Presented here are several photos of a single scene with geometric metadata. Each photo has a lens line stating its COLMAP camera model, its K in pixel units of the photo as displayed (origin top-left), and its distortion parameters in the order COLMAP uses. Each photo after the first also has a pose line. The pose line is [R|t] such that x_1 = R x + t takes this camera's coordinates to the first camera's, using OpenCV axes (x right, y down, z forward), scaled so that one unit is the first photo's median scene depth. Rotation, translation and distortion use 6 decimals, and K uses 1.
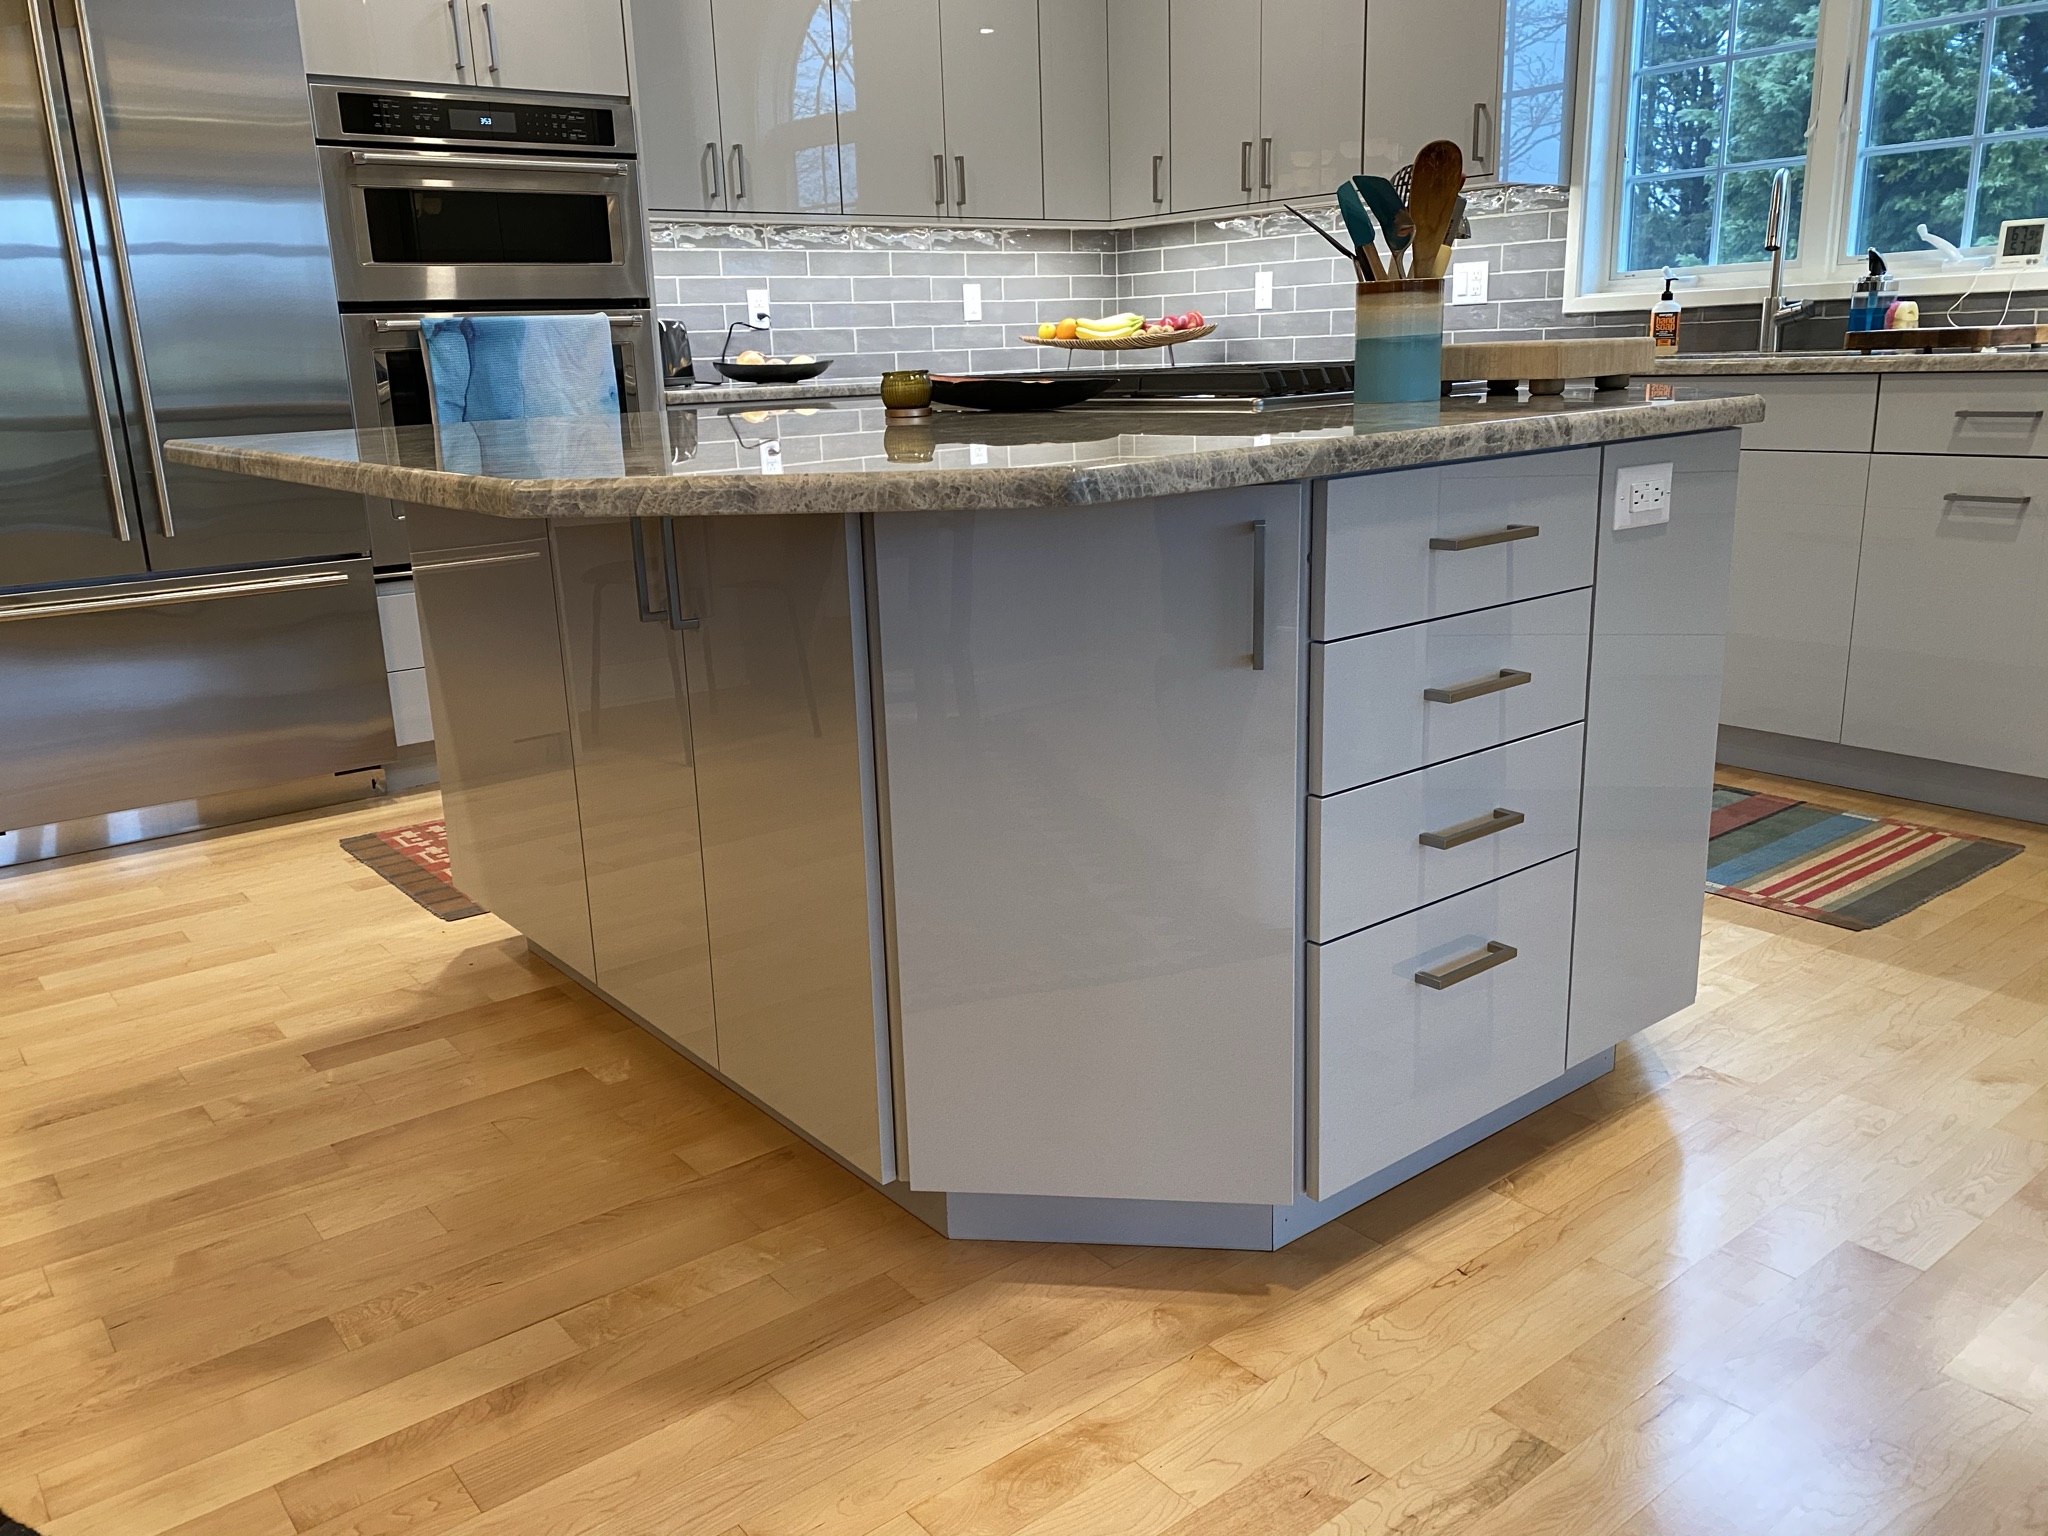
lens RADIAL K [[1570.3, 0, 1023.3], [0, 1570.3, 763.5], [0, 0, 1]] dist [0.017798, -0.000976]
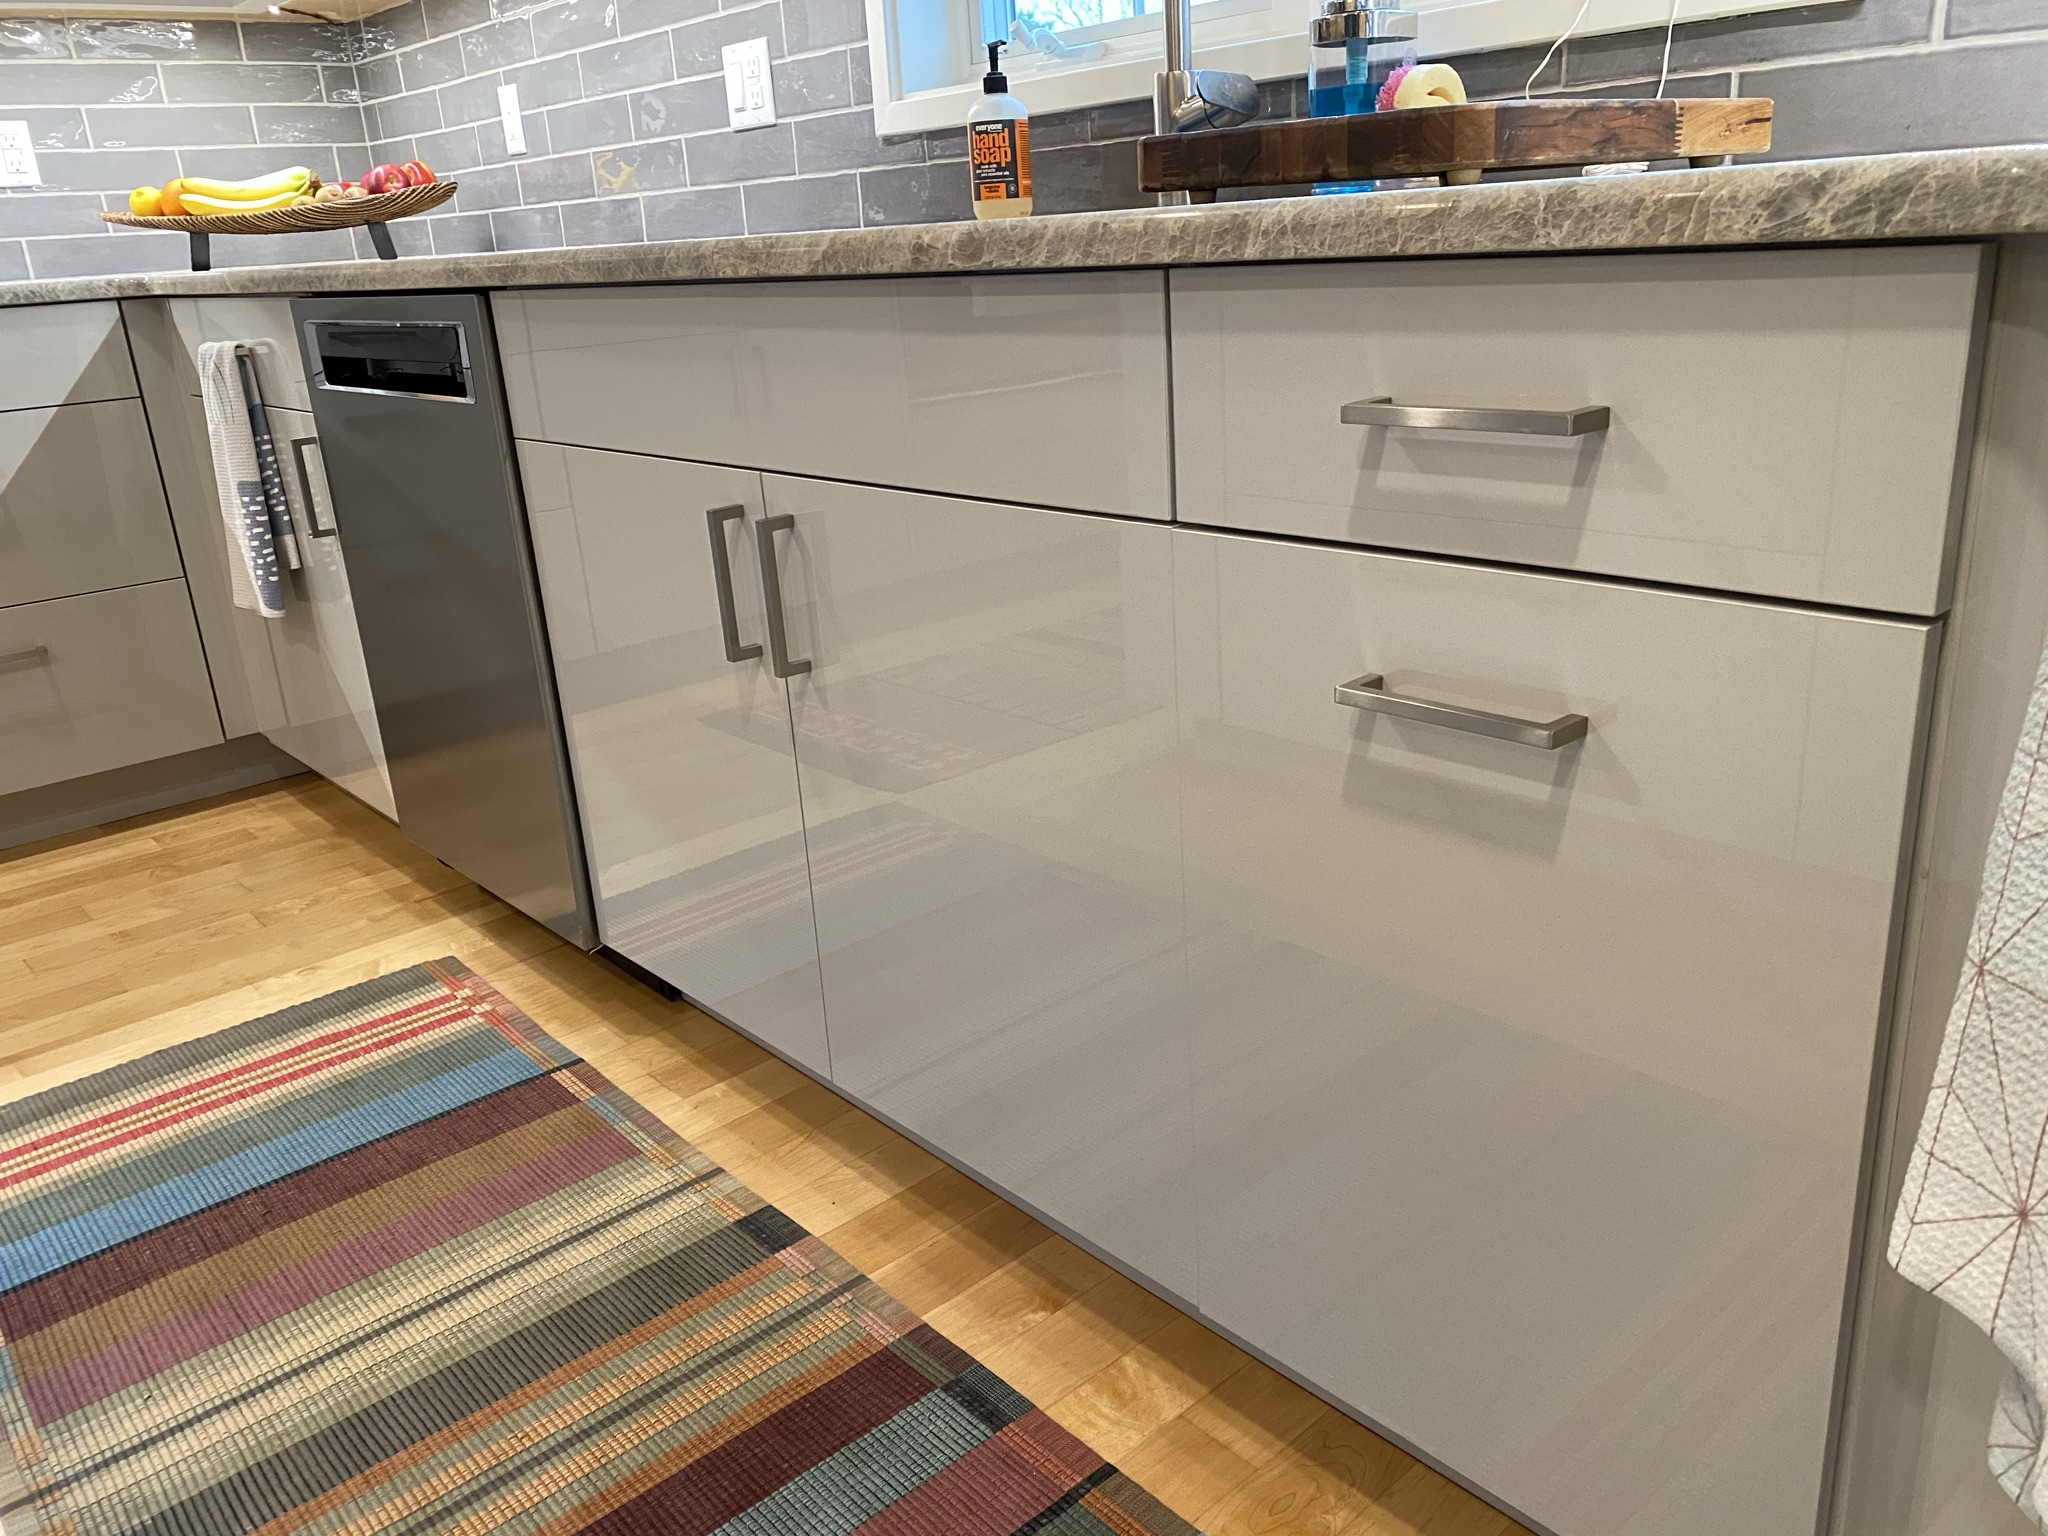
lens RADIAL K [[1570.3, 0, 1025.2], [0, 1570.3, 762.5], [0, 0, 1]] dist [0.017798, -0.000976]
pose [[0.998086, -0.045771, 0.041581, 0.344841], [0.042668, 0.996444, 0.072662, -0.120861], [-0.044759, -0.070749, 0.996489, 0.477495]]
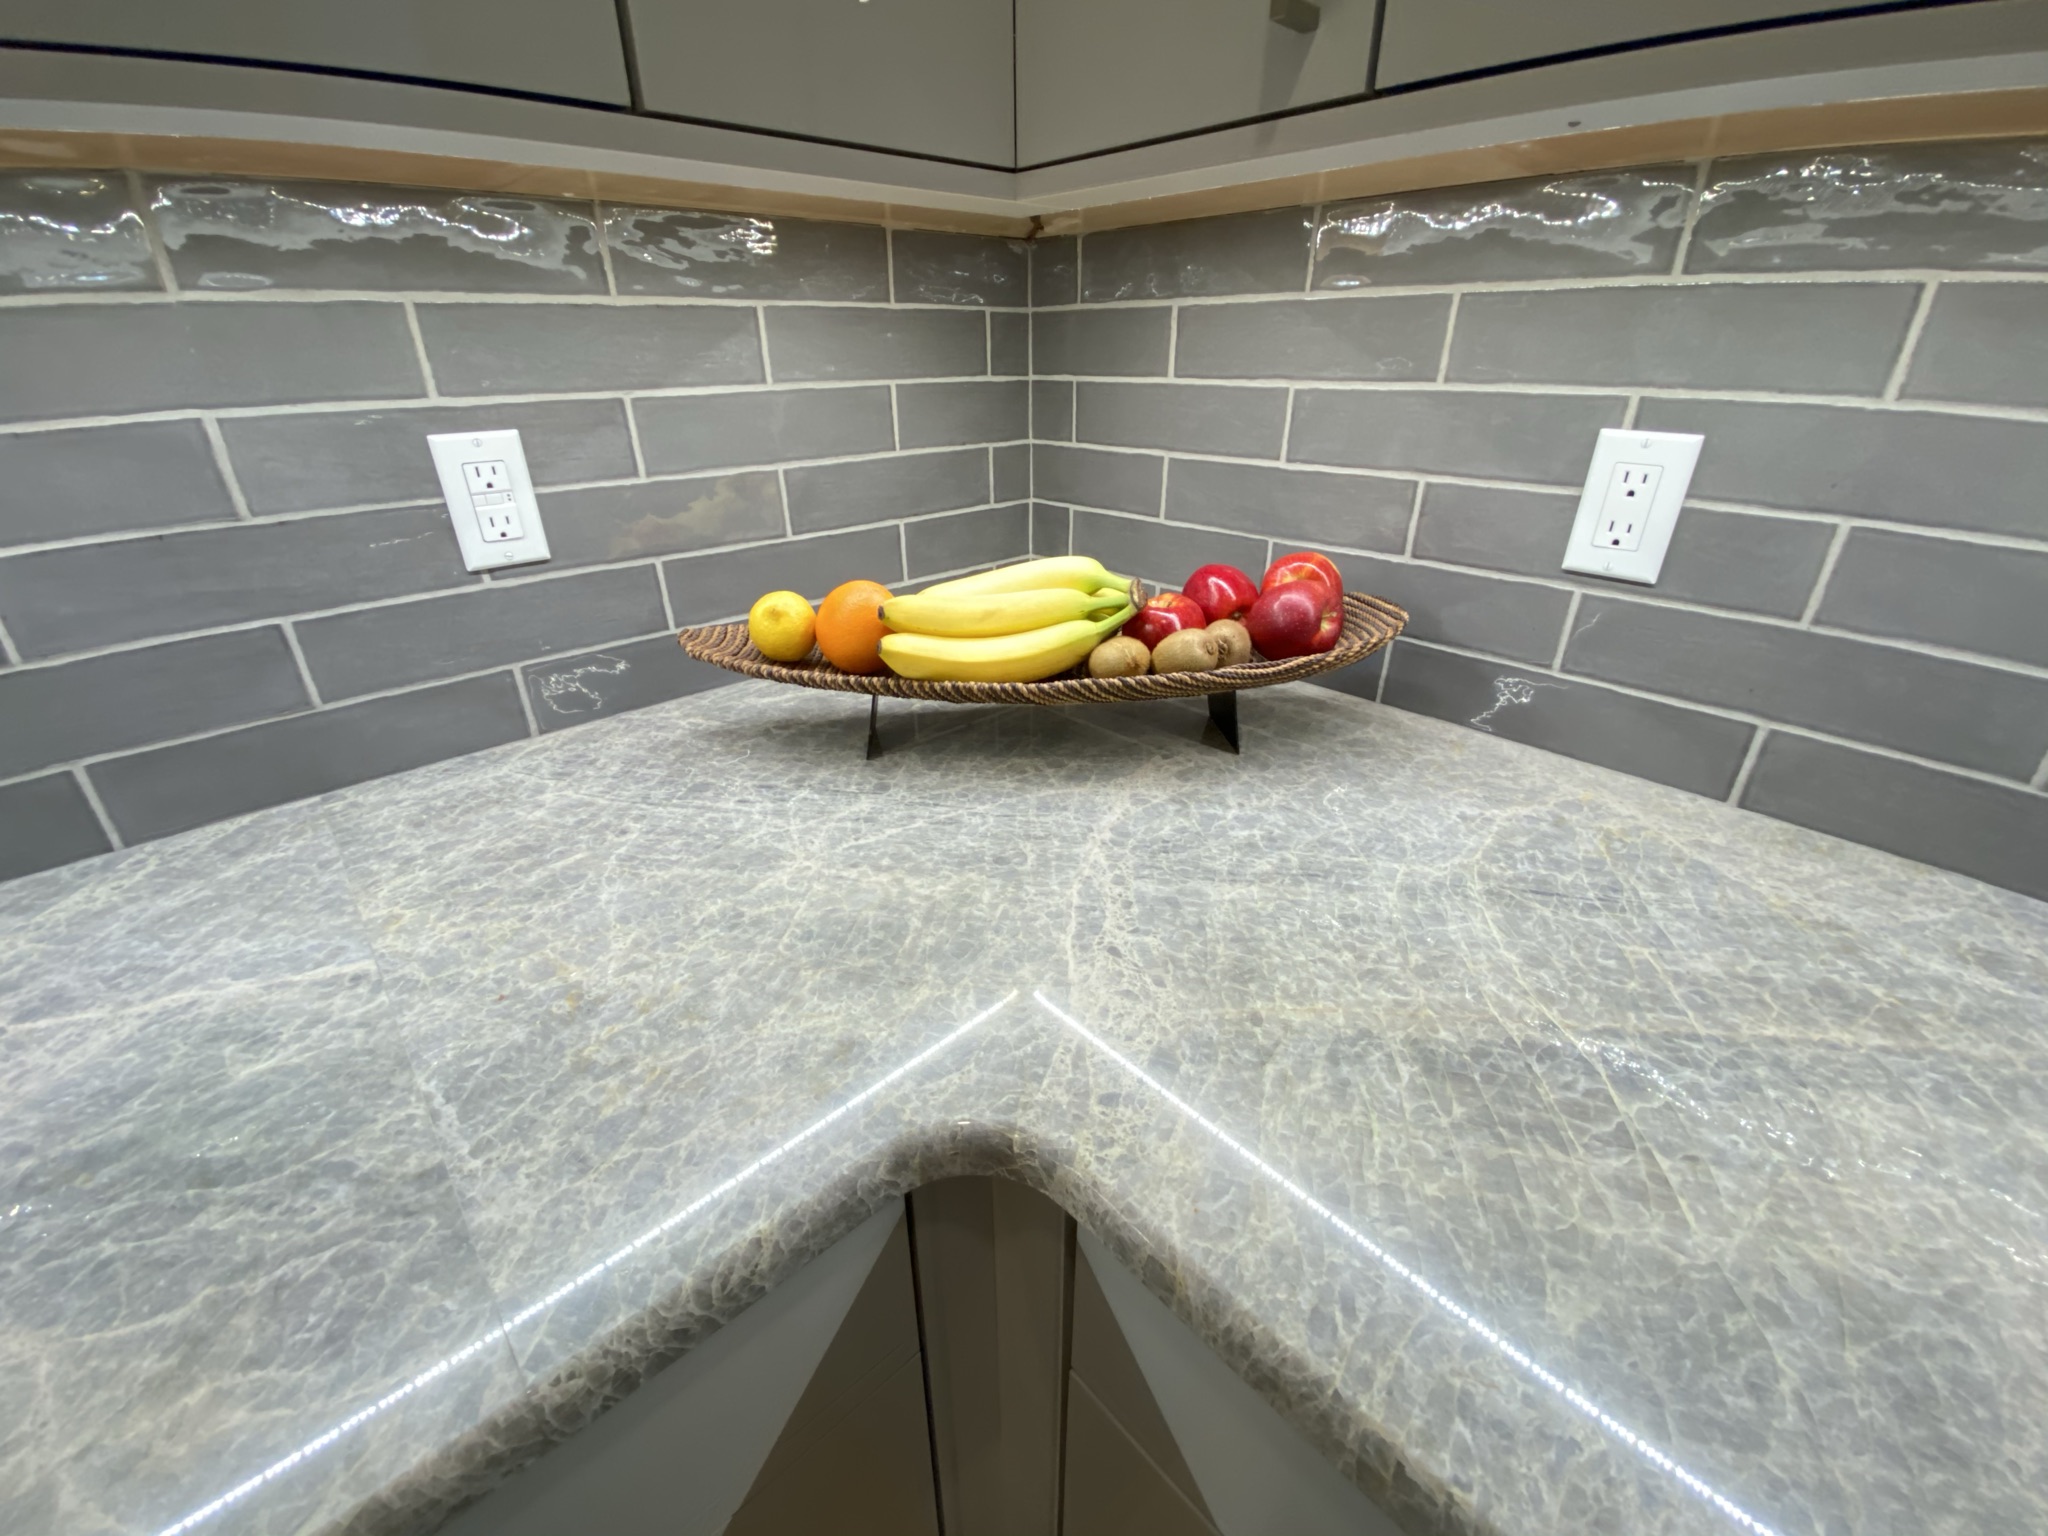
lens RADIAL K [[836.5, 0, 1024.8], [0, 836.5, 764.3], [0, 0, 1]] dist [0.001156, -0.000068]
pose [[0.996919, -0.008832, 0.077939, 0.053567], [-0.006950, 0.979785, 0.199934, -0.327296], [-0.078129, -0.199860, 0.976705, 0.994300]]
